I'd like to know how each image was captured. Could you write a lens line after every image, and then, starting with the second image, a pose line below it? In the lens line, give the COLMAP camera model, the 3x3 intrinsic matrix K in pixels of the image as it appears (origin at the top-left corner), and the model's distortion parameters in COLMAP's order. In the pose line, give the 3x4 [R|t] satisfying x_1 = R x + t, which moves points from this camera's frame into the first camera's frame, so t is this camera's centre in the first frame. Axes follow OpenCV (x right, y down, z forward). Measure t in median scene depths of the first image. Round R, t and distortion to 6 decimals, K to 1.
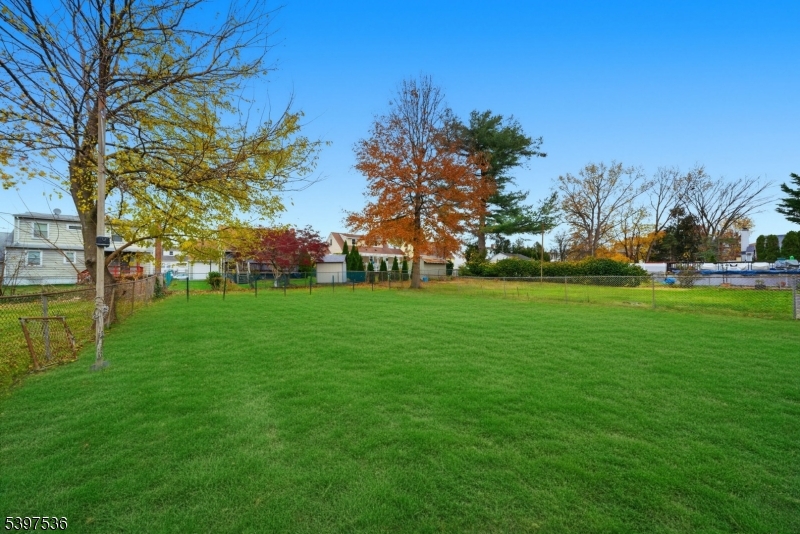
lens RADIAL K [[277.0, 0, 410.9], [0, 277.0, 267.0], [0, 0, 1]] dist [-0.002449, 0.000652]
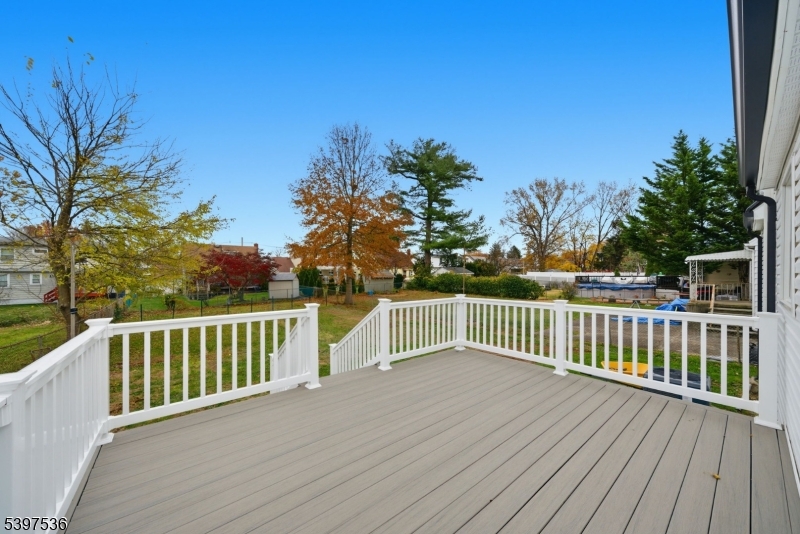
lens RADIAL K [[277.0, 0, 402.0], [0, 277.0, 272.3], [0, 0, 1]] dist [-0.002449, 0.000652]
pose [[0.998994, -0.012401, 0.043096, 0.102318], [0.012338, 0.999922, 0.001737, -0.031030], [-0.043114, -0.001204, 0.999069, -0.096833]]
